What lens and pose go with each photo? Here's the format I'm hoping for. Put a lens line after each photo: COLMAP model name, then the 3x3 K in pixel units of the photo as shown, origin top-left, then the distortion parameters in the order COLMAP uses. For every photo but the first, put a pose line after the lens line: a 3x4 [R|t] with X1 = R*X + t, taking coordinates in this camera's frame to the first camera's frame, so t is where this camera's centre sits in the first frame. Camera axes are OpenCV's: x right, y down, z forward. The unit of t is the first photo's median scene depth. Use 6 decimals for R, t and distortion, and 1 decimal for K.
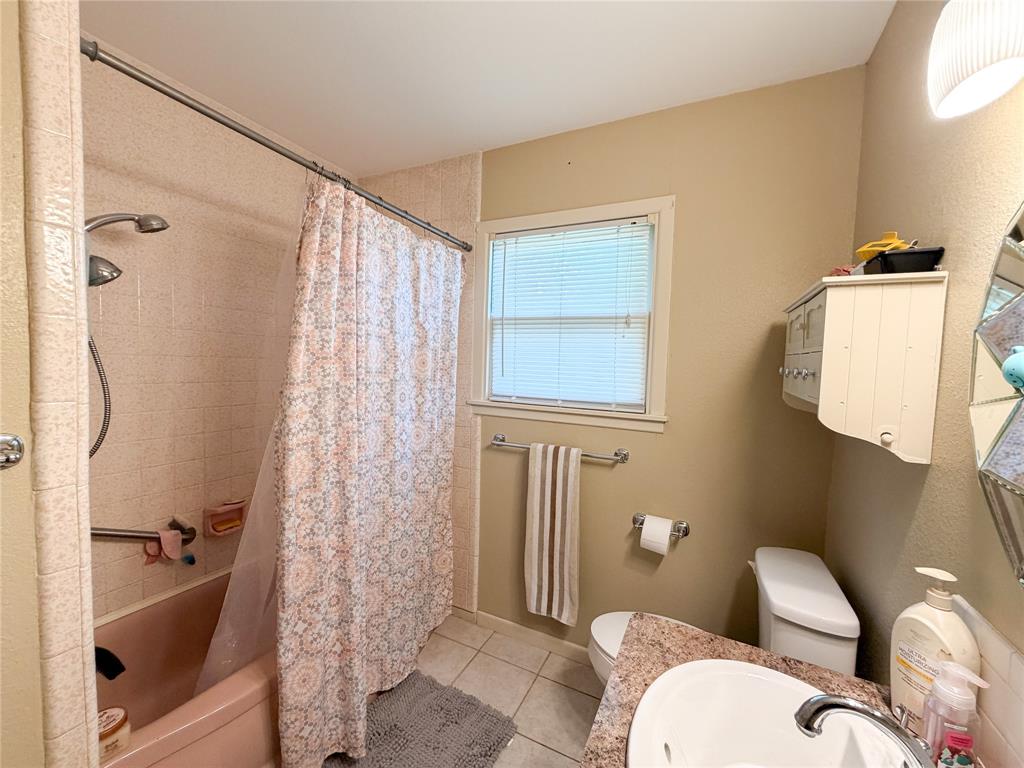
lens RADIAL K [[414.5, 0, 514.7], [0, 414.5, 385.8], [0, 0, 1]] dist [-0.001554, 0.000529]
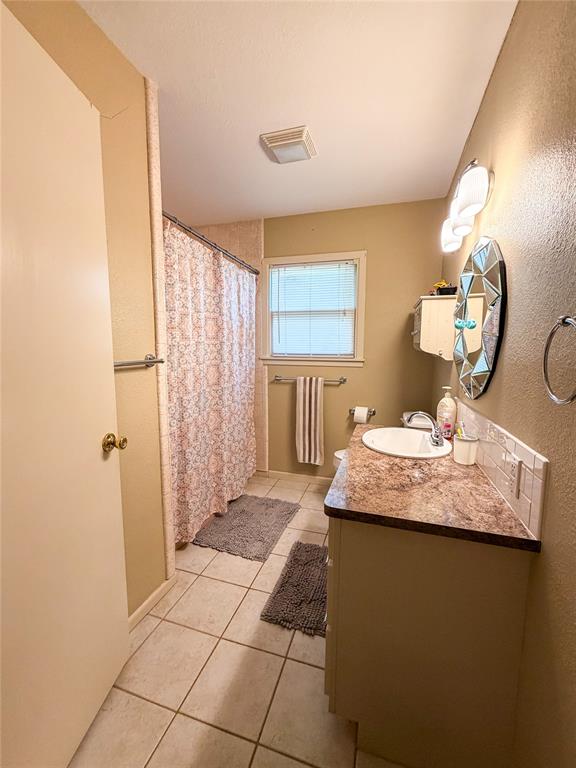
lens RADIAL K [[310.8, 0, 297.4], [0, 310.8, 381.5], [0, 0, 1]] dist [-0.001554, 0.000529]
pose [[0.985240, -0.043515, 0.165554, -0.208401], [0.033146, 0.997342, 0.064890, 0.068571], [-0.167937, -0.058445, 0.984064, -0.445774]]
